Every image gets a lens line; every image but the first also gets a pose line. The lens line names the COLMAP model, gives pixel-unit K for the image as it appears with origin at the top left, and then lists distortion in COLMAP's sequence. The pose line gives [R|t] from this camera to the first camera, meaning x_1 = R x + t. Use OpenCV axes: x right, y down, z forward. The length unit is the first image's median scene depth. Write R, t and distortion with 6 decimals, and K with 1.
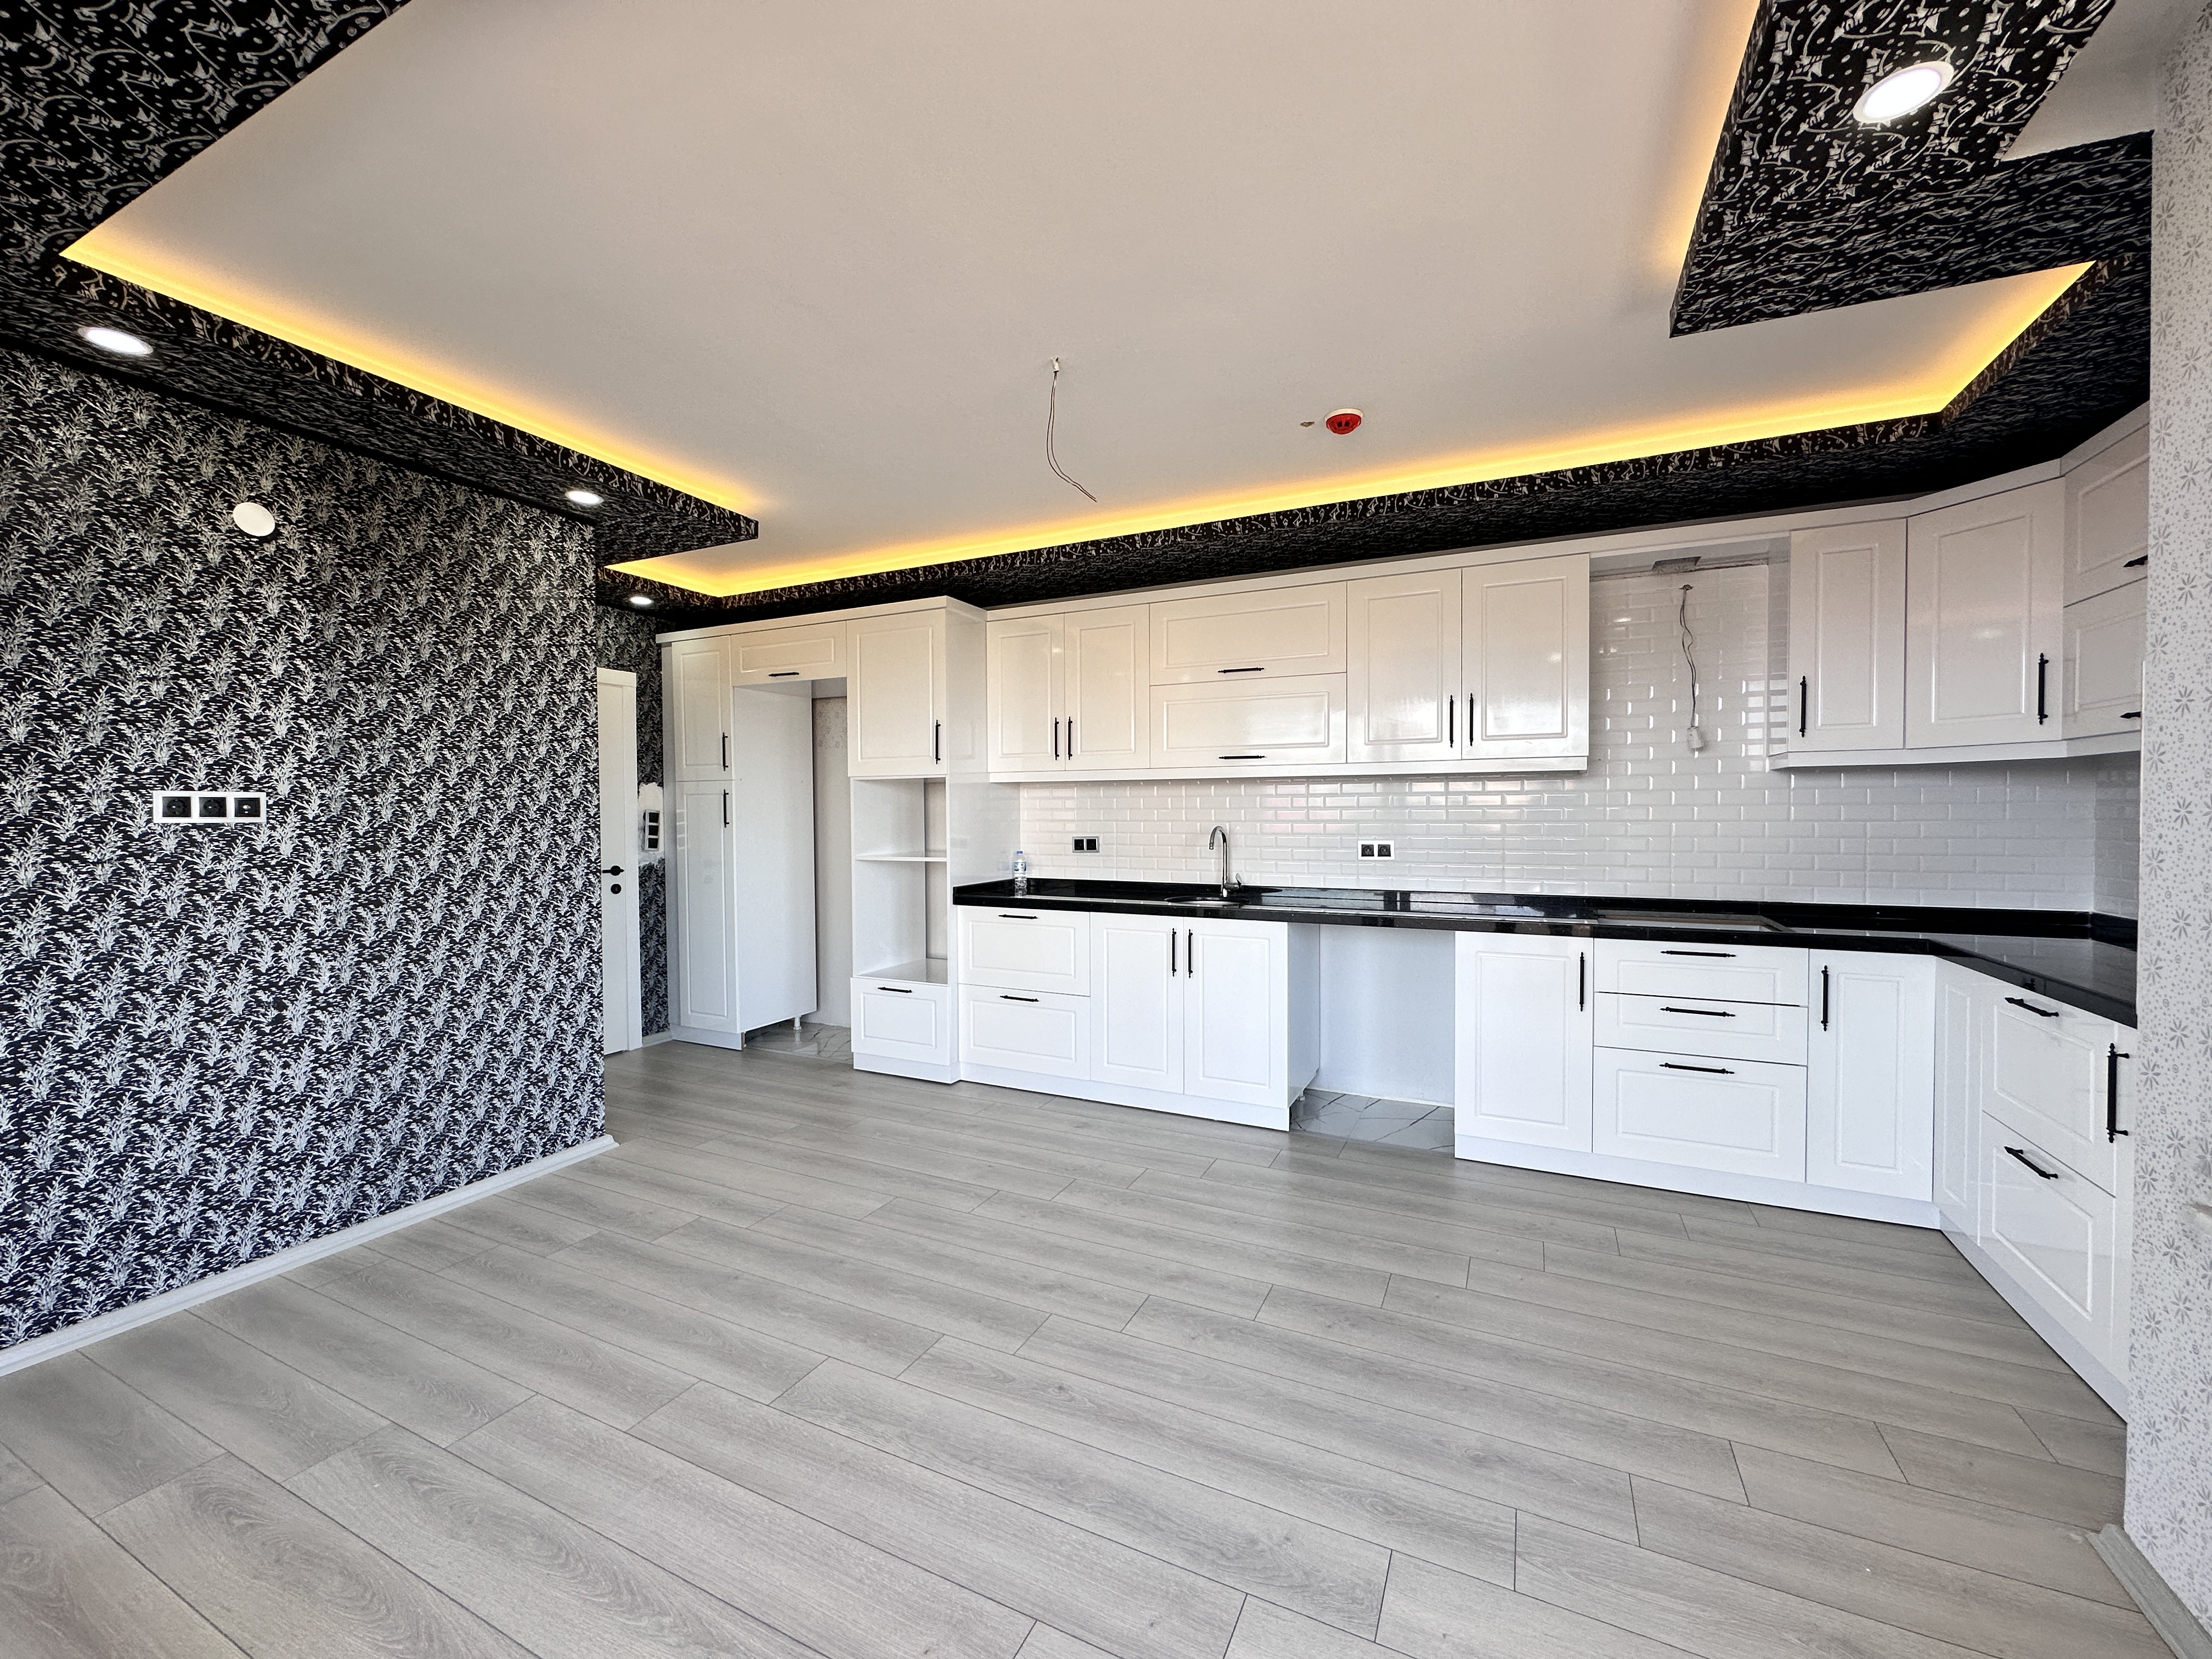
lens RADIAL K [[884.3, 0, 1104.1], [0, 884.3, 825.8], [0, 0, 1]] dist [-0.009837, 0.002112]
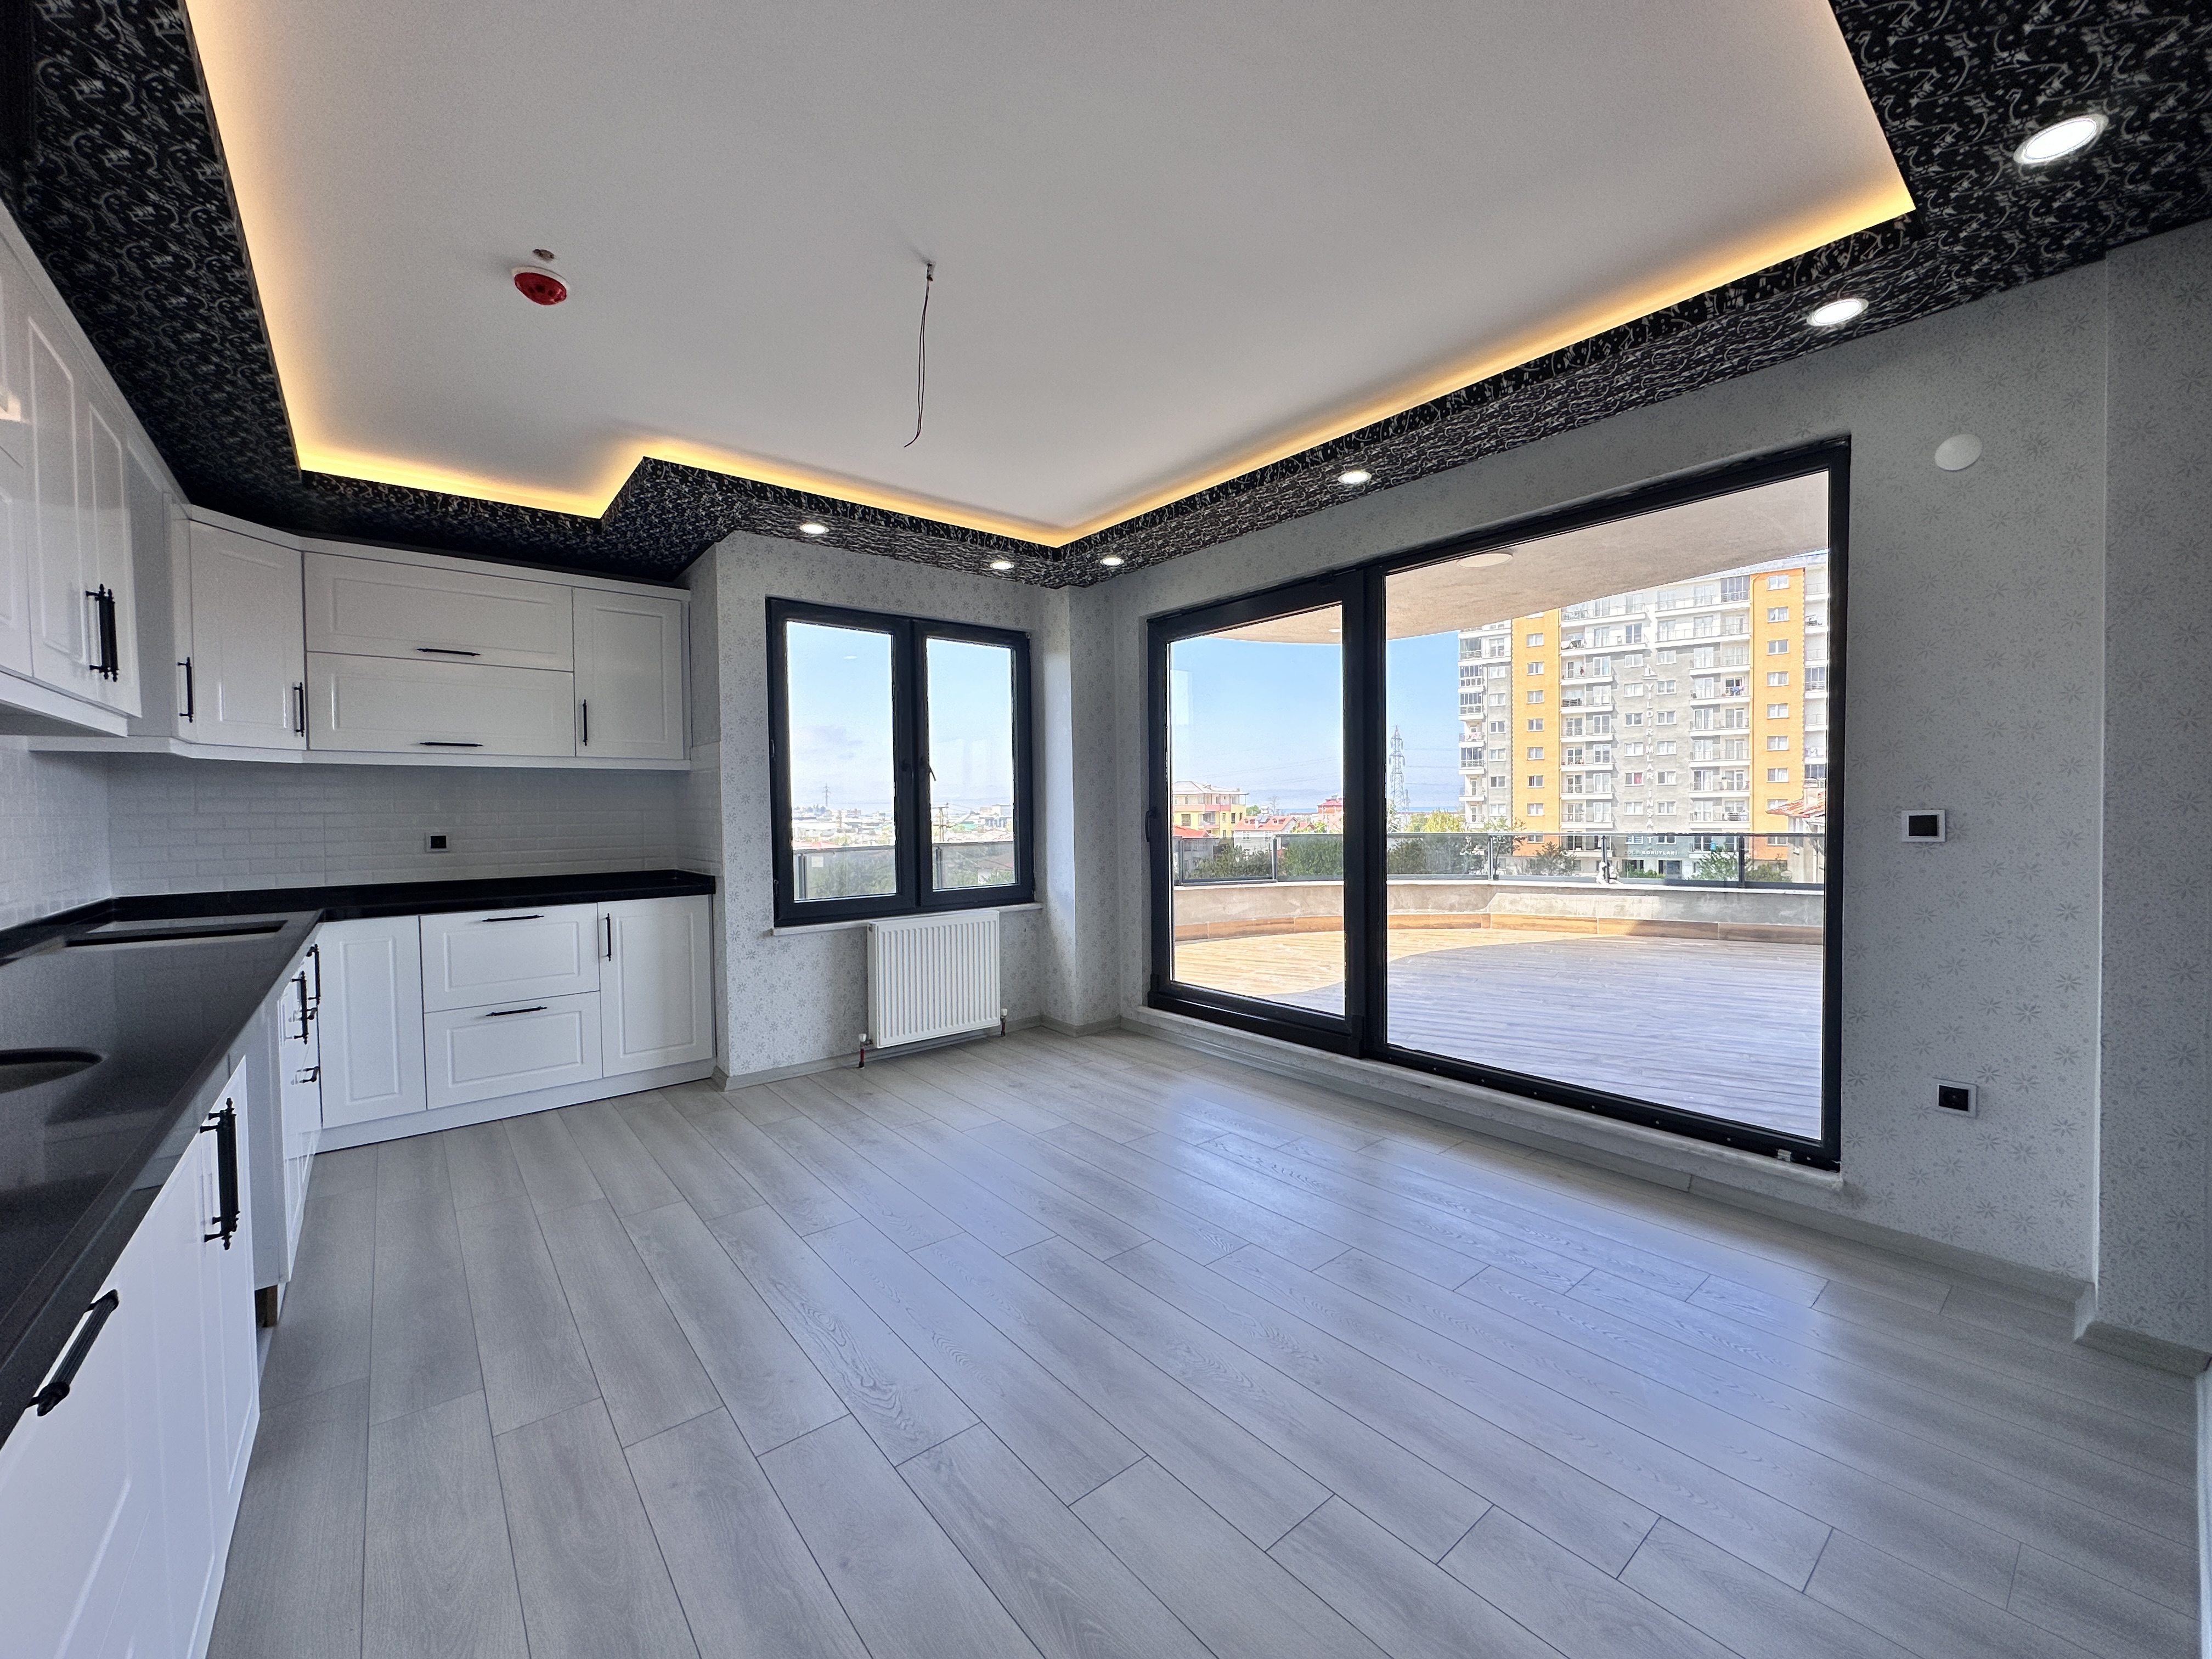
lens RADIAL K [[884.3, 0, 1107.5], [0, 884.3, 820.6], [0, 0, 1]] dist [-0.009837, 0.002112]
pose [[-0.902932, 0.019459, 0.429344, -0.506399], [0.037027, 0.998782, 0.032600, 0.010672], [-0.428186, 0.045333, -0.902553, 1.516592]]
